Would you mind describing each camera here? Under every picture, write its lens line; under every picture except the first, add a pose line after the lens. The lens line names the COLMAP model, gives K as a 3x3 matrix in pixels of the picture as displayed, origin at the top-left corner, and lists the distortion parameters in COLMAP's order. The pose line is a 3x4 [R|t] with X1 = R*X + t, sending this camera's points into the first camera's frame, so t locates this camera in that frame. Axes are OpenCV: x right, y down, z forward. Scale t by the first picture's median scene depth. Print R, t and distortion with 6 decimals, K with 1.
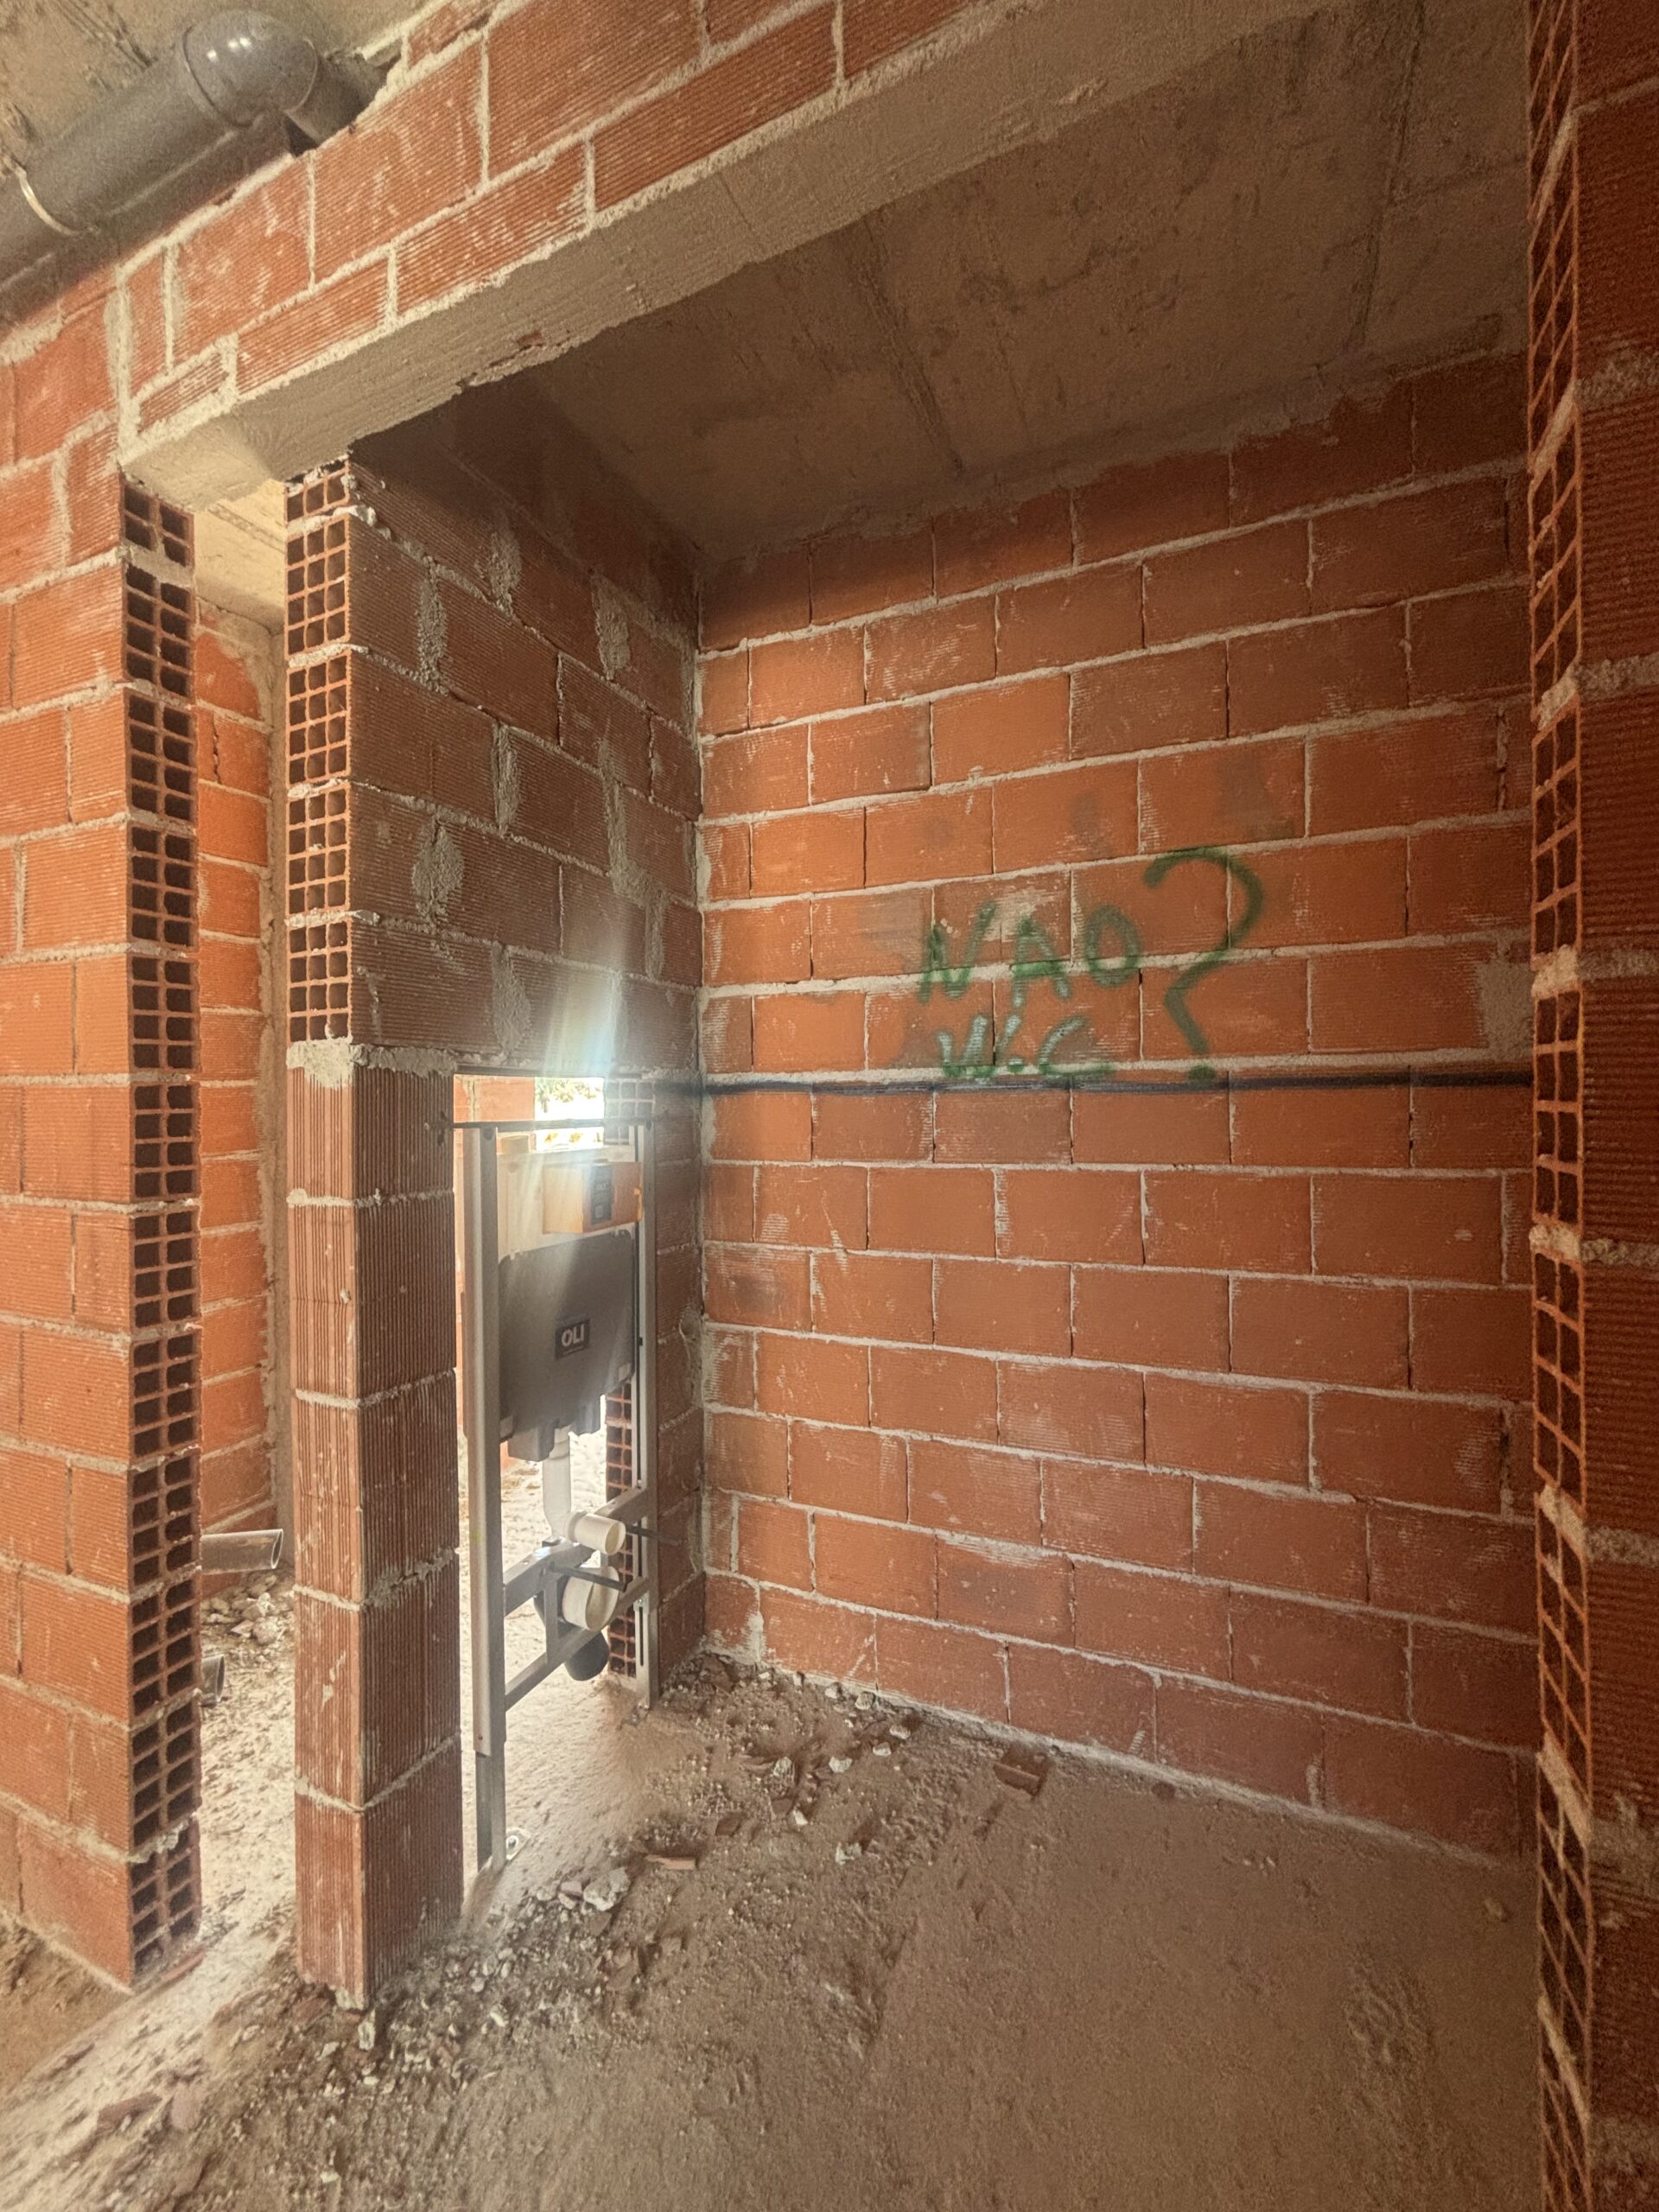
lens RADIAL K [[894.3, 0, 834.1], [0, 894.3, 1096.5], [0, 0, 1]] dist [-0.000191, 0.000184]
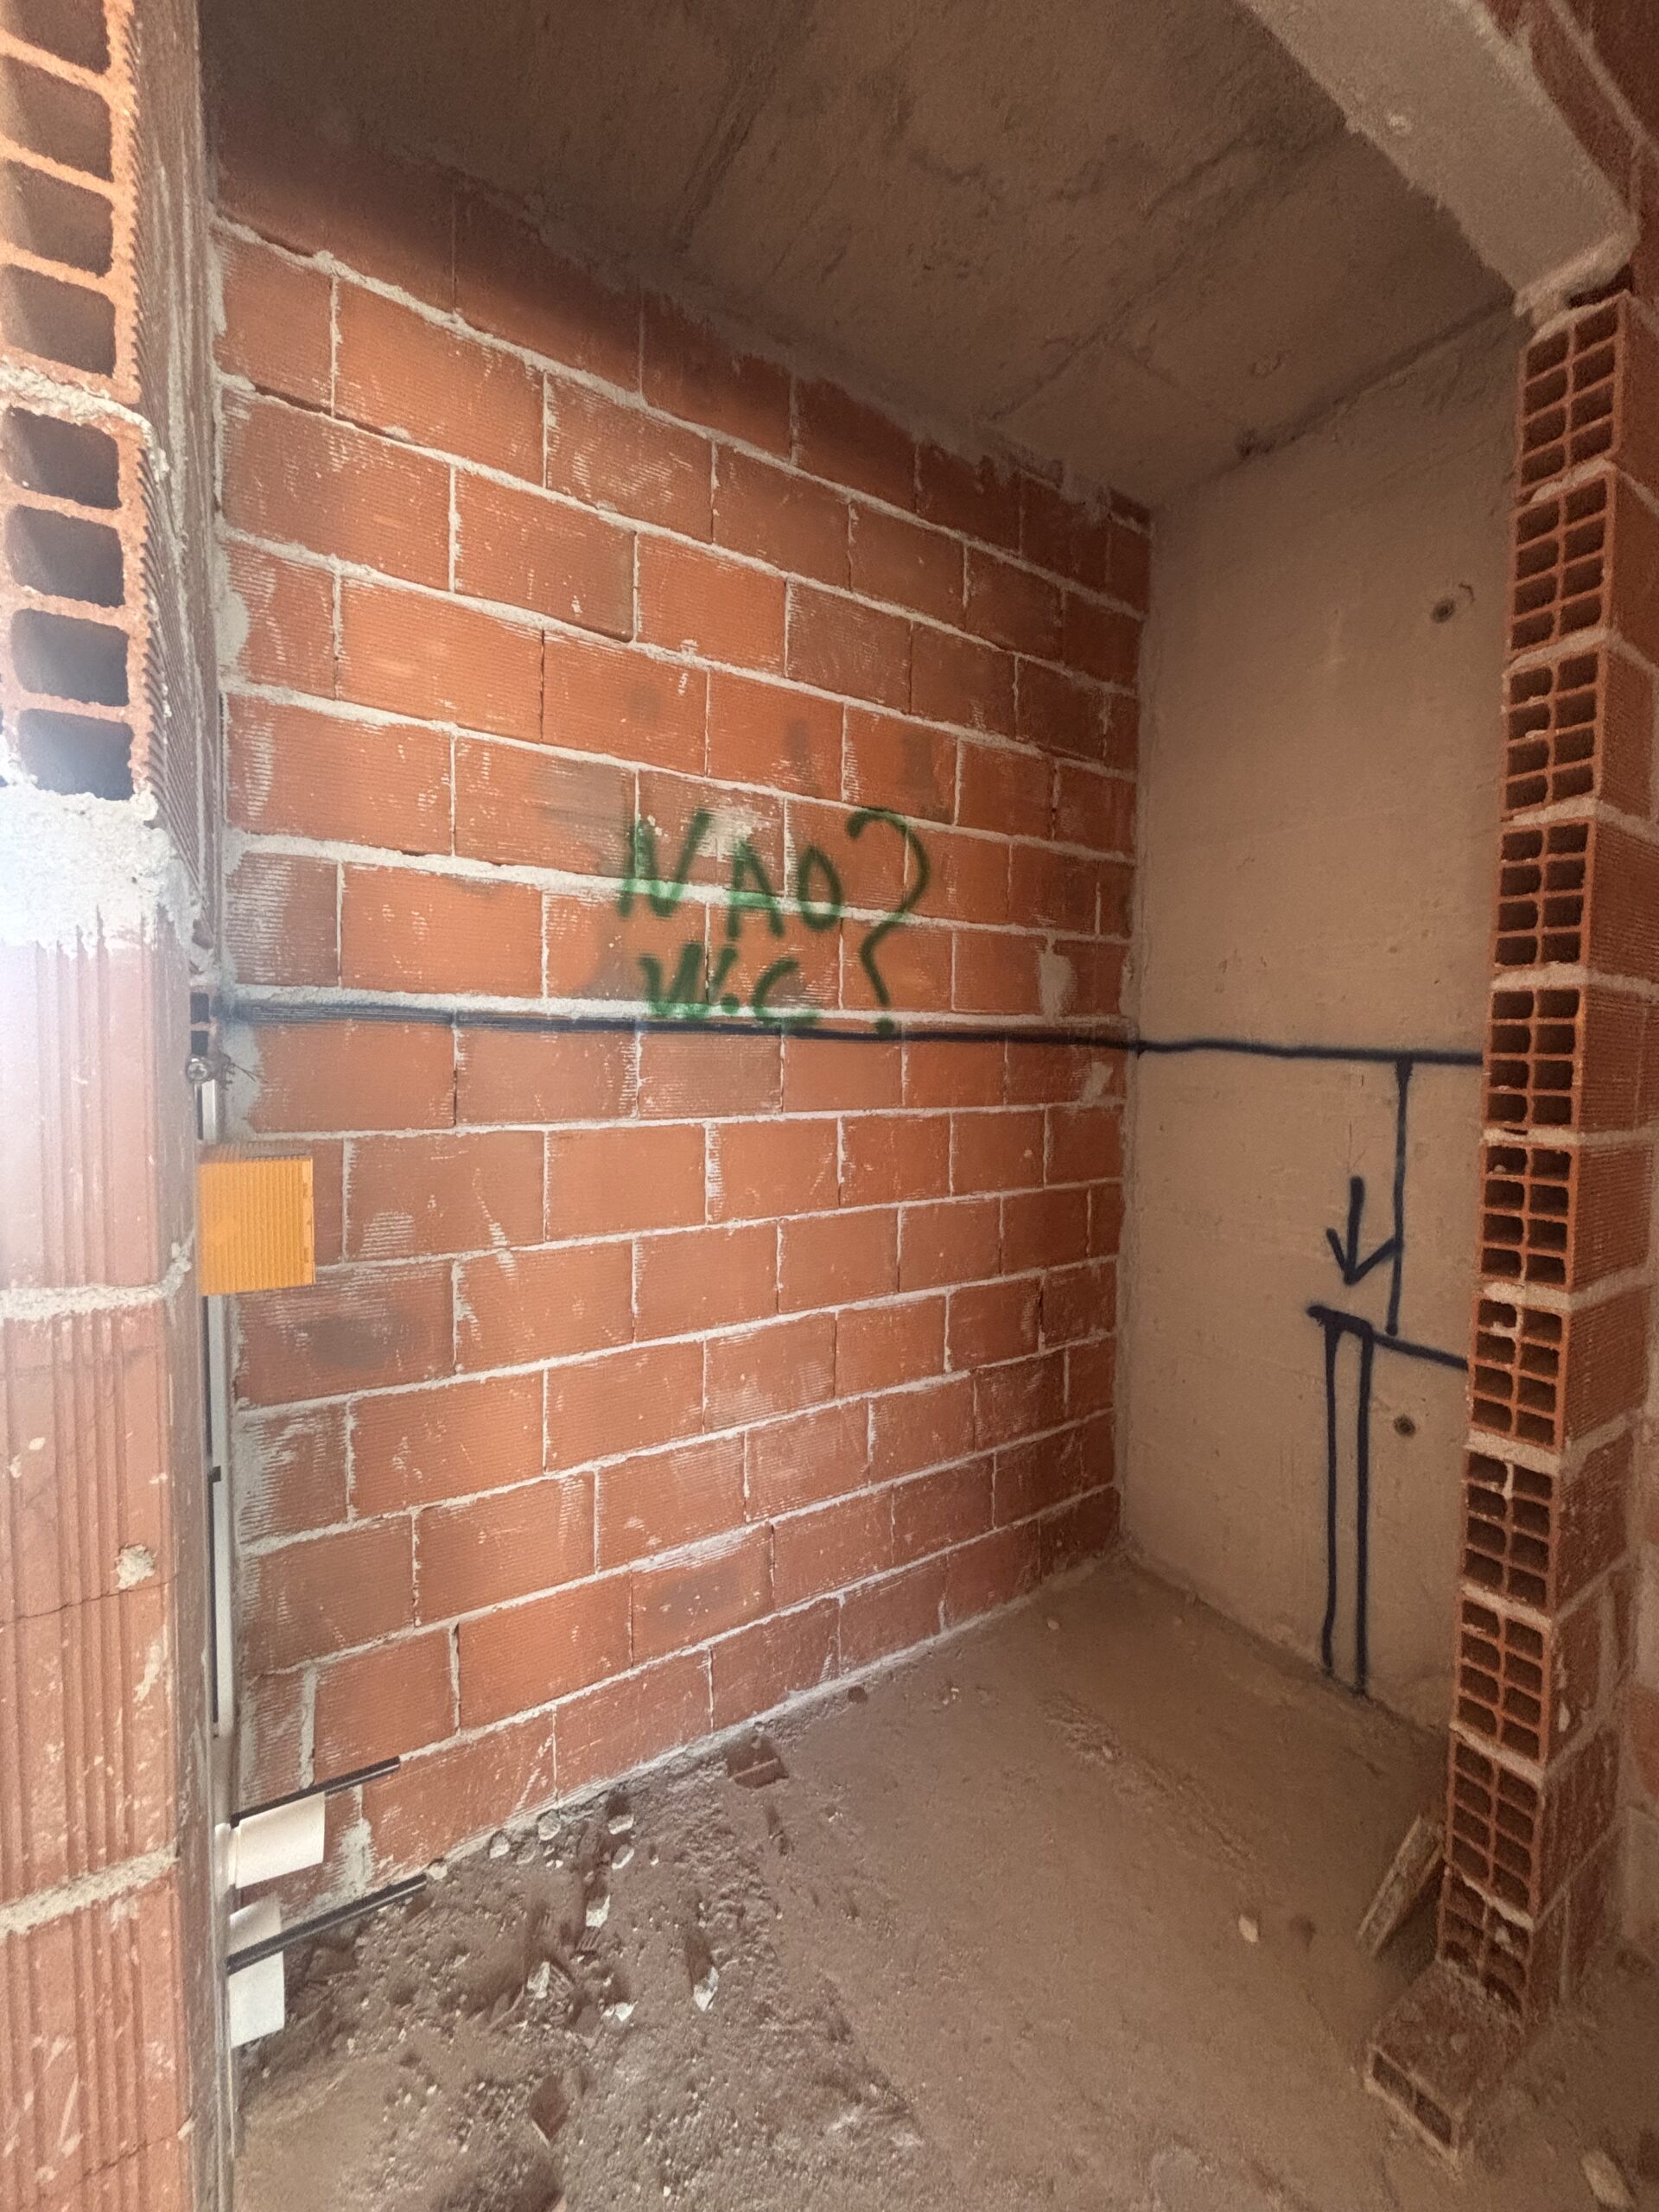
lens RADIAL K [[894.3, 0, 833.2], [0, 894.3, 1096.9], [0, 0, 1]] dist [-0.000191, 0.000184]
pose [[0.552724, -0.022561, 0.833059, -0.503385], [-0.021806, 0.998900, 0.041521, 0.017564], [-0.833079, -0.041115, 0.551624, 0.444963]]
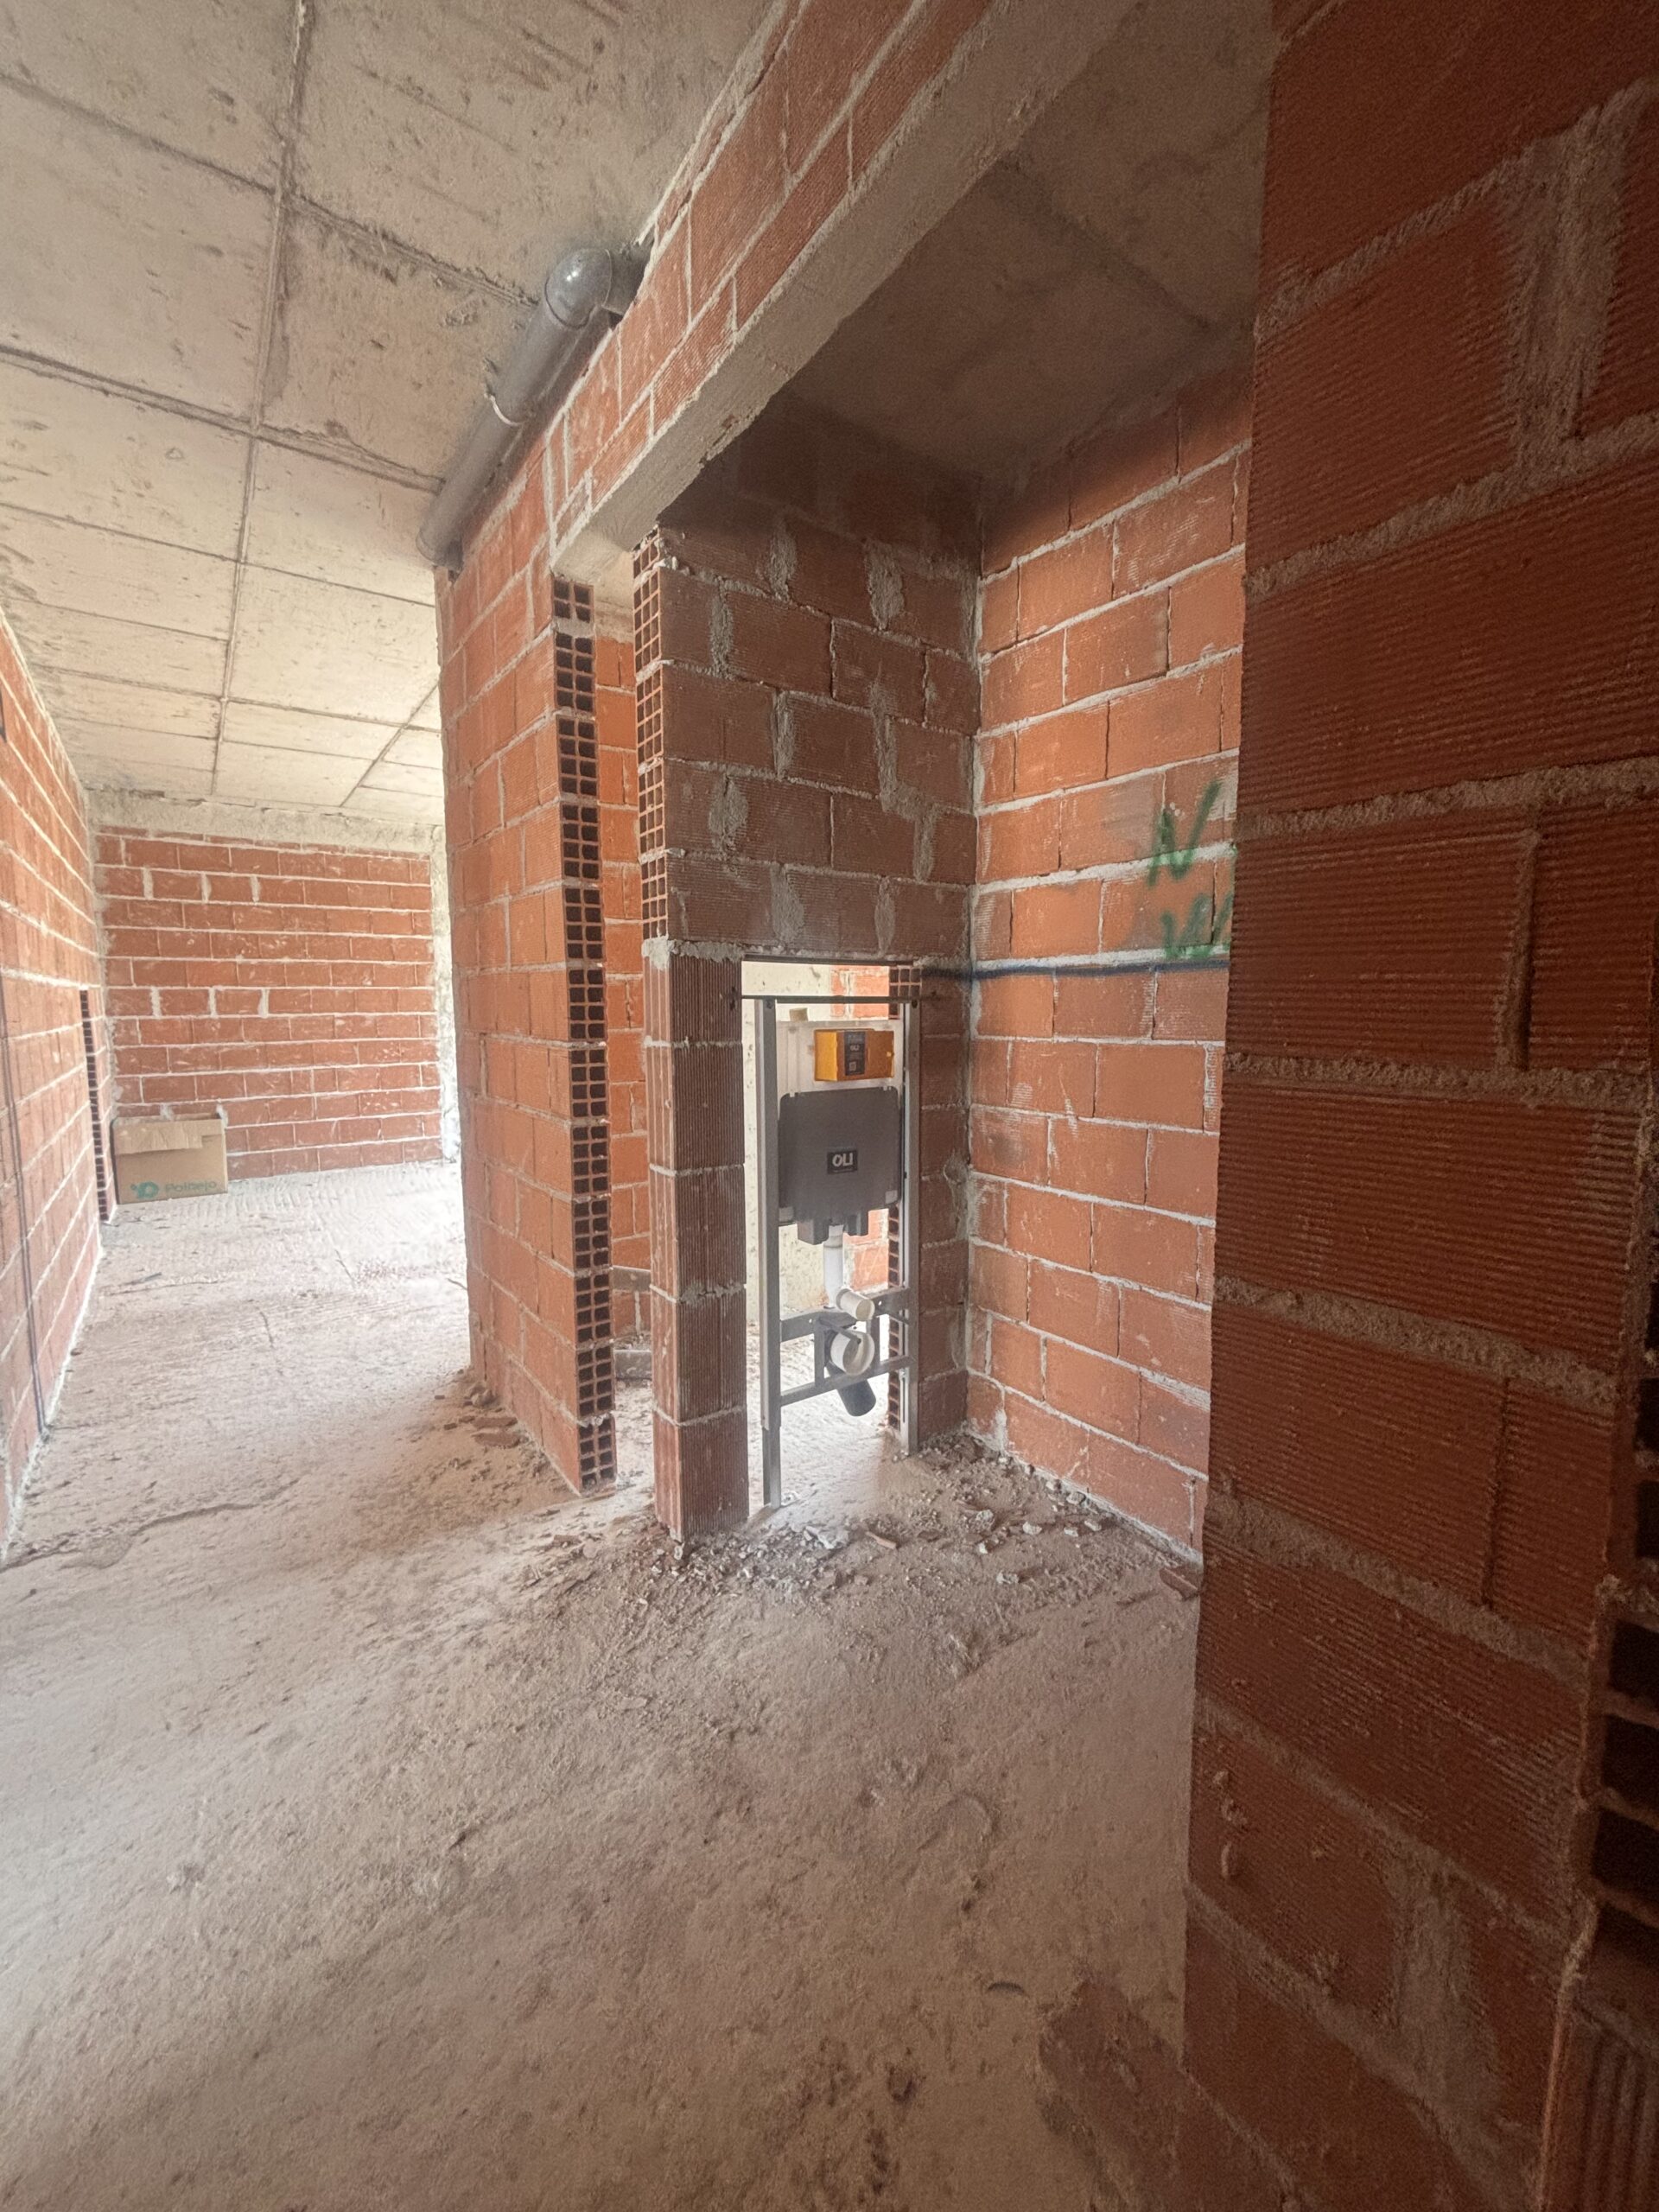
lens RADIAL K [[894.3, 0, 830.4], [0, 894.3, 1094.3], [0, 0, 1]] dist [-0.000191, 0.000184]
pose [[0.861539, 0.058001, -0.504367, 0.353358], [-0.004426, 0.994273, 0.106780, 0.029986], [0.507672, -0.089763, 0.856862, -0.131388]]
